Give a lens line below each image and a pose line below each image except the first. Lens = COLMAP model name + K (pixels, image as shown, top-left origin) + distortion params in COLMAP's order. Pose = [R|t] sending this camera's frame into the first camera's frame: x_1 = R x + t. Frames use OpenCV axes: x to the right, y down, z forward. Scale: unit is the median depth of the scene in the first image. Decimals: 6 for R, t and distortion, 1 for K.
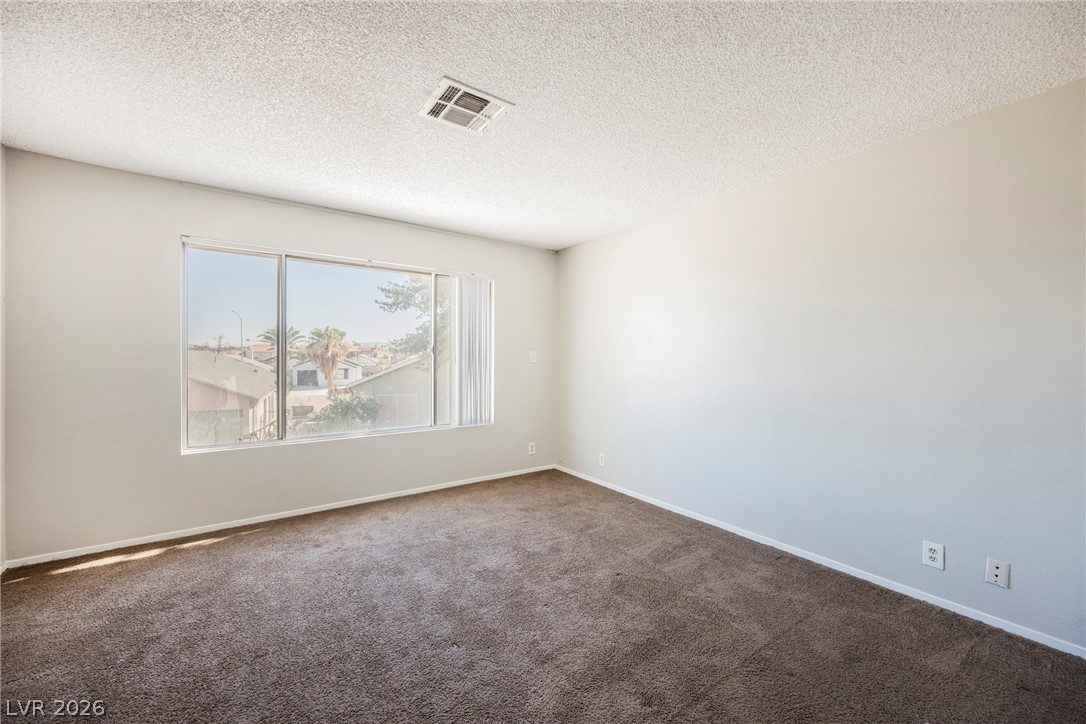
lens RADIAL K [[425.2, 0, 545.1], [0, 425.2, 361.3], [0, 0, 1]] dist [0.002402, 0.000289]
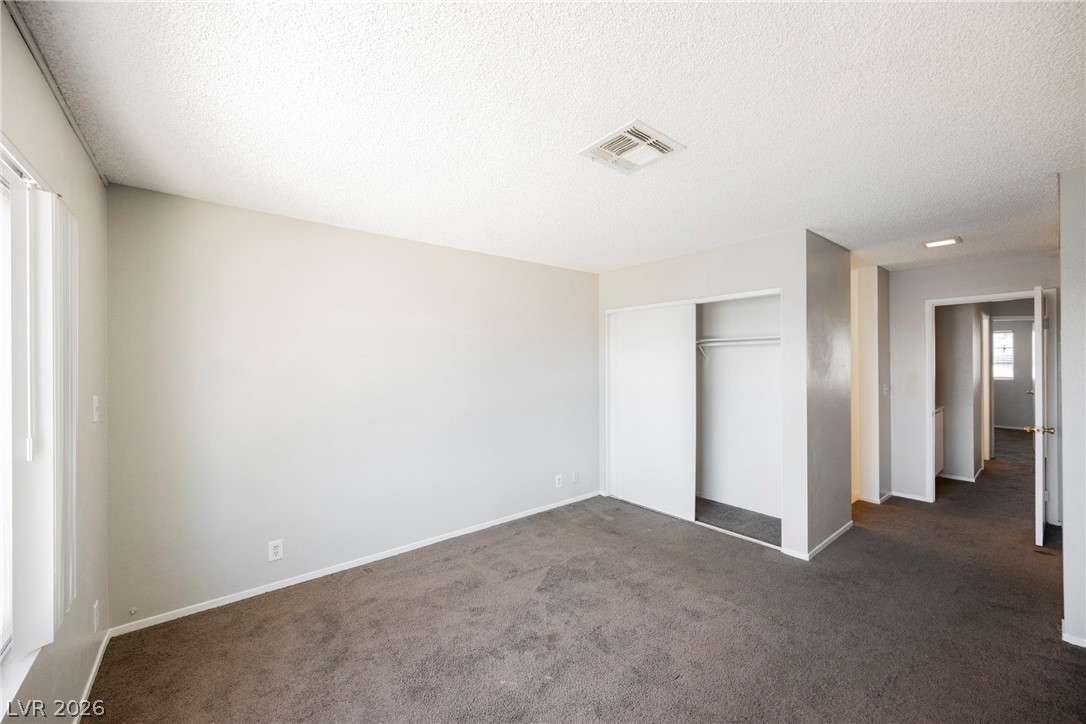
lens RADIAL K [[425.2, 0, 545.4], [0, 425.2, 360.7], [0, 0, 1]] dist [0.002402, 0.000289]
pose [[-0.082367, 0.002135, 0.996600, -0.809609], [0.007706, 0.999969, -0.001505, -0.084942], [-0.996572, 0.007556, -0.082381, 0.915977]]
